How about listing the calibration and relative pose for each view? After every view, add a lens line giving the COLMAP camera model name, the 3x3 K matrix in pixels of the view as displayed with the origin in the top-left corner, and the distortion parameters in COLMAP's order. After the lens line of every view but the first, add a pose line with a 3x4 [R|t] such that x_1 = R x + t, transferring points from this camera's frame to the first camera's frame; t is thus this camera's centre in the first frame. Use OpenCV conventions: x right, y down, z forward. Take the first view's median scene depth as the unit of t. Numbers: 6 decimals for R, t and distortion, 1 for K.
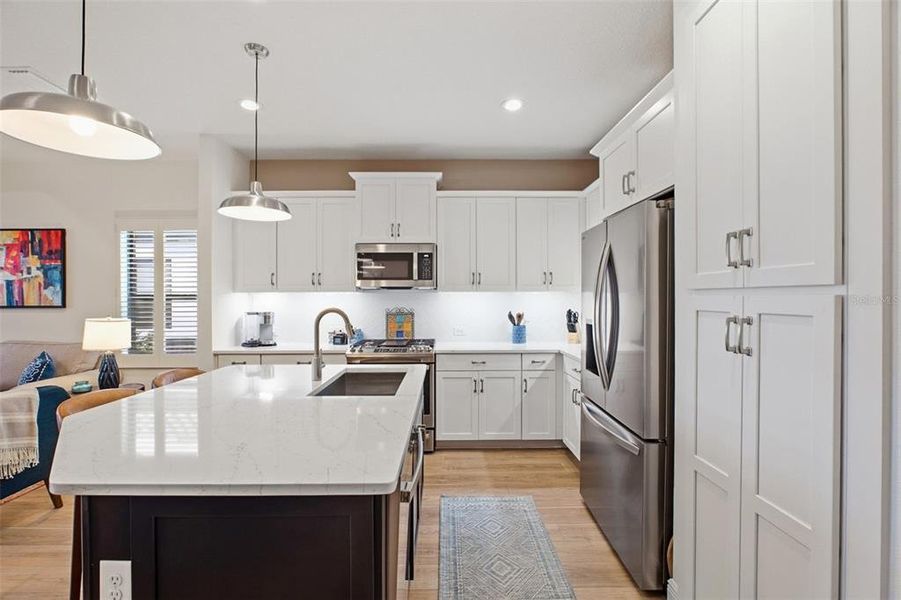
lens RADIAL K [[402.8, 0, 450.2], [0, 402.8, 297.3], [0, 0, 1]] dist [-0.011799, 0.000096]
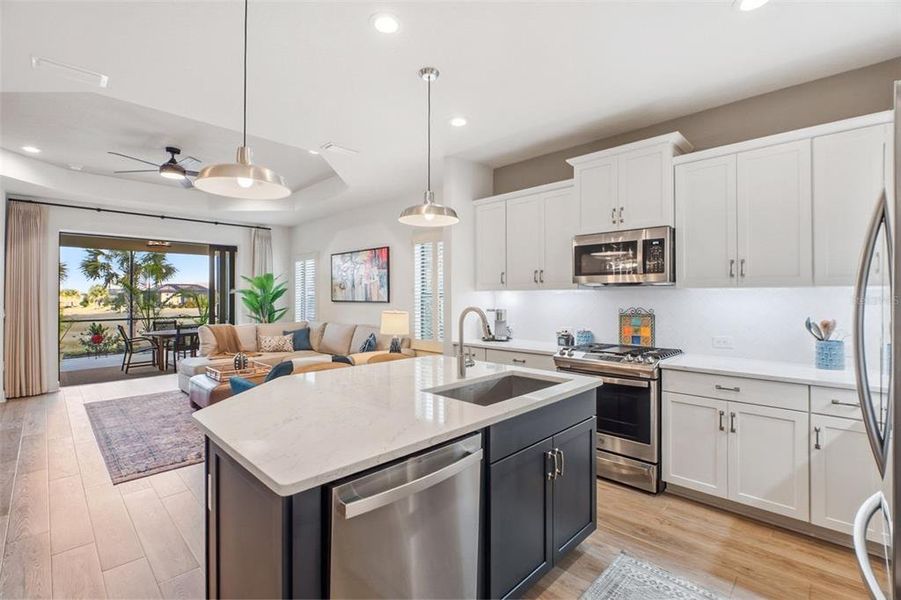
lens RADIAL K [[406.5, 0, 445.9], [0, 406.5, 294.3], [0, 0, 1]] dist [-0.008665, -0.000032]
pose [[0.702049, -0.002288, -0.712125, 0.202927], [0.001721, 0.999997, -0.001516, -0.001533], [0.712127, -0.000162, 0.702051, 0.141349]]
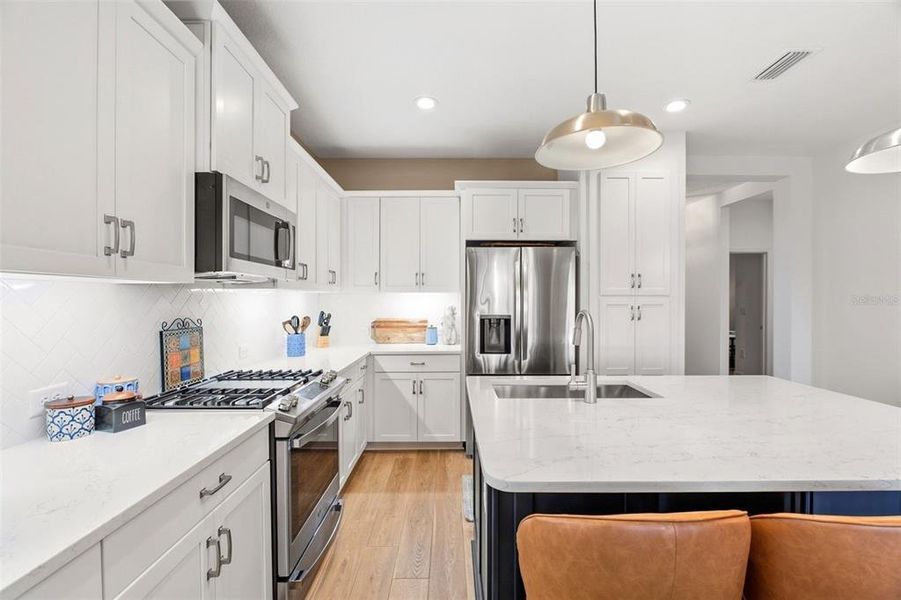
lens RADIAL K [[402.8, 0, 450.2], [0, 402.8, 297.3], [0, 0, 1]] dist [-0.011799, 0.000096]
pose [[0.007757, 0.001605, 0.999969, -0.629057], [-0.001895, 0.999997, -0.001590, 0.000760], [-0.999968, -0.001882, 0.007760, 0.706024]]
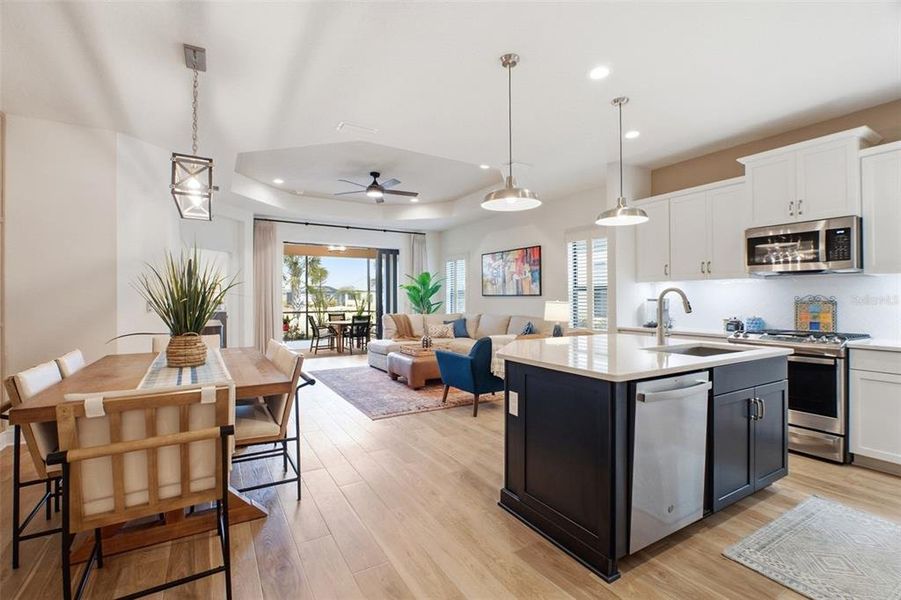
lens RADIAL K [[406.5, 0, 445.9], [0, 406.5, 294.3], [0, 0, 1]] dist [-0.008665, -0.000032]
pose [[0.496616, -0.004474, -0.867959, 0.244227], [0.001002, 0.999989, -0.004581, 0.028061], [0.867970, 0.001405, 0.496615, -0.122814]]
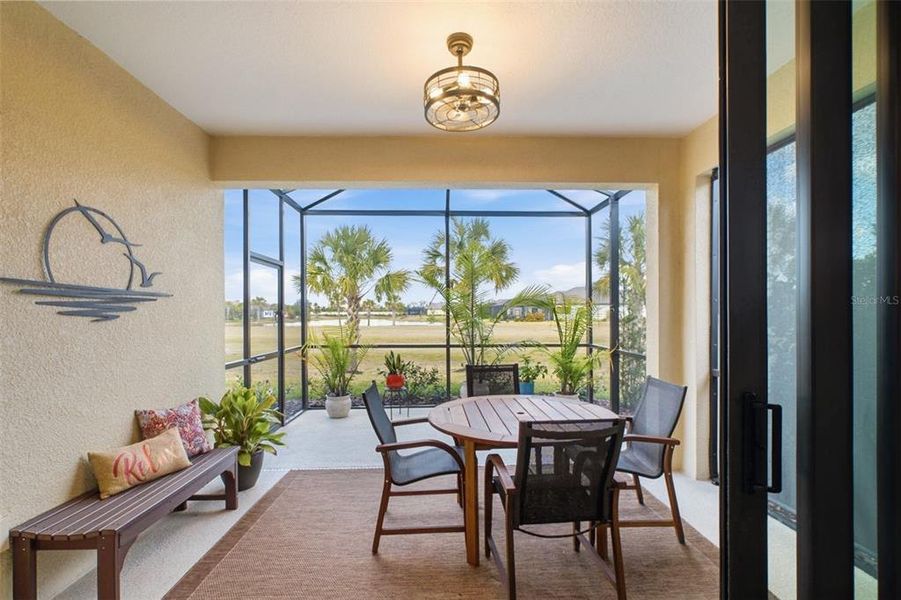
lens RADIAL K [[402.8, 0, 450.2], [0, 402.8, 297.3], [0, 0, 1]] dist [-0.011799, 0.000096]
pose [[0.022343, -0.031139, -0.999265, -1.676648], [0.003025, 0.999512, -0.031079, 0.029331], [0.999746, -0.002328, 0.022426, 0.504605]]
